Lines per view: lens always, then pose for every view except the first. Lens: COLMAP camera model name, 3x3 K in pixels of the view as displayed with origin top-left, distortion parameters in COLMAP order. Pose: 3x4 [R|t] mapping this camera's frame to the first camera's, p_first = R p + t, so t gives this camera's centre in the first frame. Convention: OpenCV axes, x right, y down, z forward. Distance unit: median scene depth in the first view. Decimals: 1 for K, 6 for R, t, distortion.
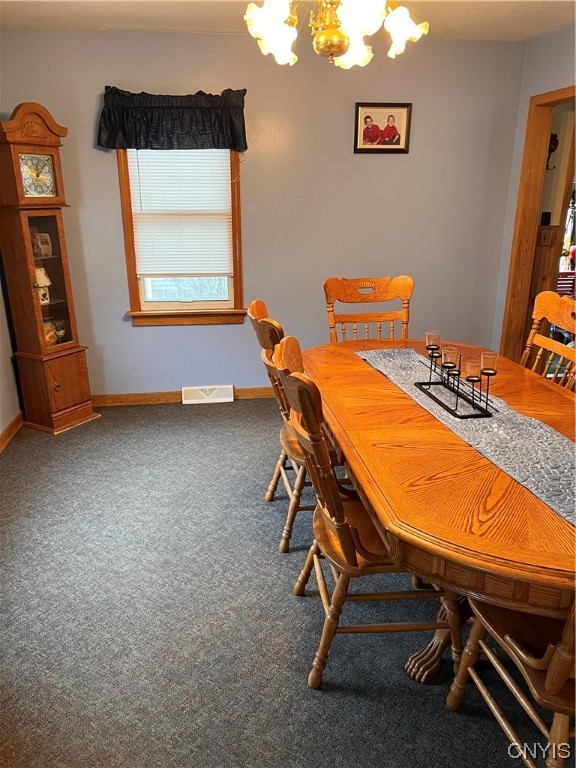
lens RADIAL K [[573.2, 0, 285.0], [0, 573.2, 389.5], [0, 0, 1]] dist [0.094635, -0.092385]
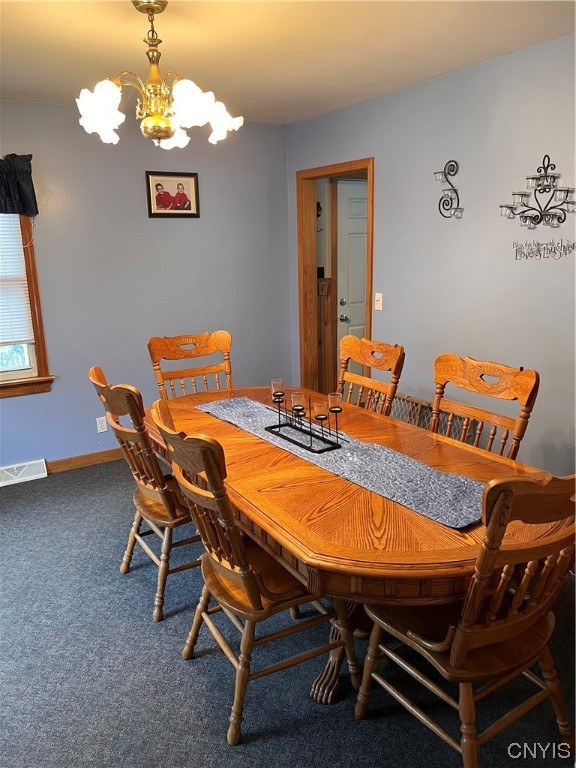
lens RADIAL K [[573.2, 0, 285.0], [0, 573.2, 389.5], [0, 0, 1]] dist [0.094635, -0.092385]
pose [[0.922257, -0.117634, 0.368244, -0.120339], [0.148118, 0.987409, -0.055532, -0.016047], [-0.357076, 0.105758, 0.928069, -0.023178]]
